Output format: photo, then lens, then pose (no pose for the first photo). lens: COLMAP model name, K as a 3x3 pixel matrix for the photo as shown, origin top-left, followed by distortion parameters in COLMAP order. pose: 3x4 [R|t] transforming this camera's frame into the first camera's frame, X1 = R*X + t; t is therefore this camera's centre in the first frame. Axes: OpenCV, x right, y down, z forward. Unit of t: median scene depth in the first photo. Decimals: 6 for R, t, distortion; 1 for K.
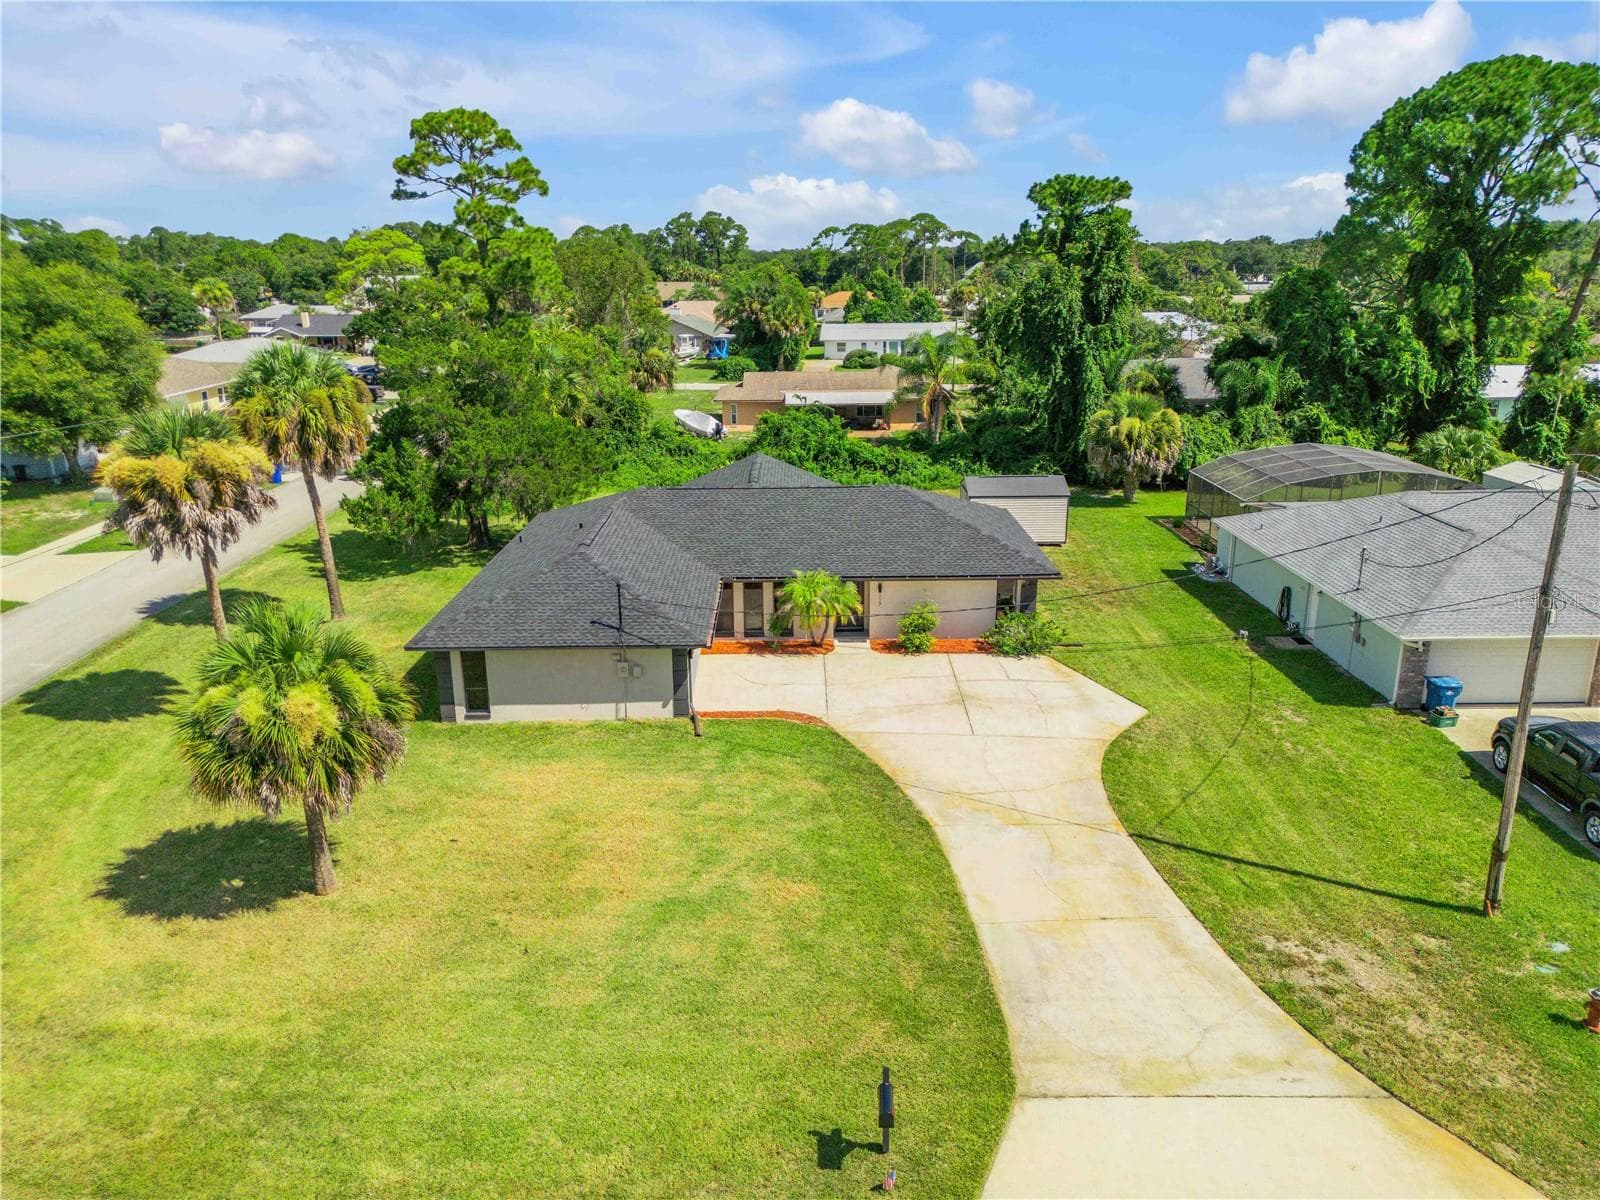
lens RADIAL K [[1124.9, 0, 800.0], [0, 1124.9, 600.0], [0, 0, 1]] dist [0.081335, -0.090487]
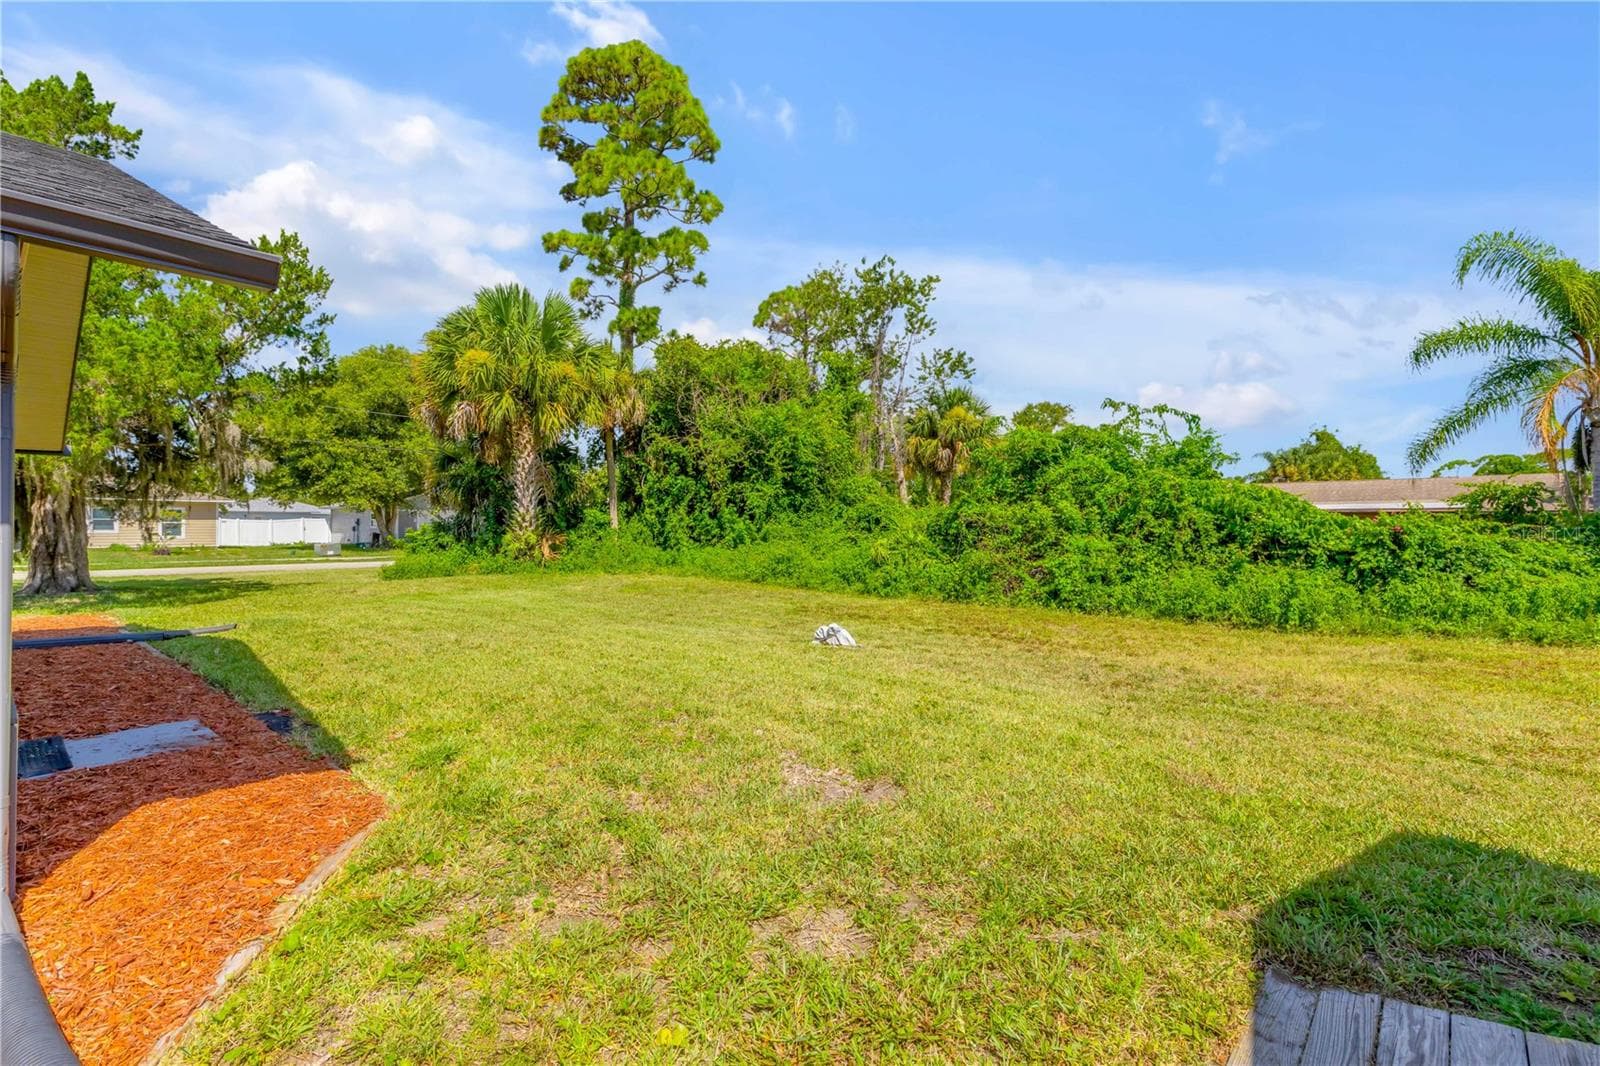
lens RADIAL K [[723.3, 0, 797.1], [0, 723.3, 535.5], [0, 0, 1]] dist [0.002052, 0.000365]
pose [[0.744411, 0.013564, -0.667584, 0.164880], [-0.200187, 0.958337, -0.203754, -0.093103], [0.637007, 0.285318, 0.716112, 1.313493]]
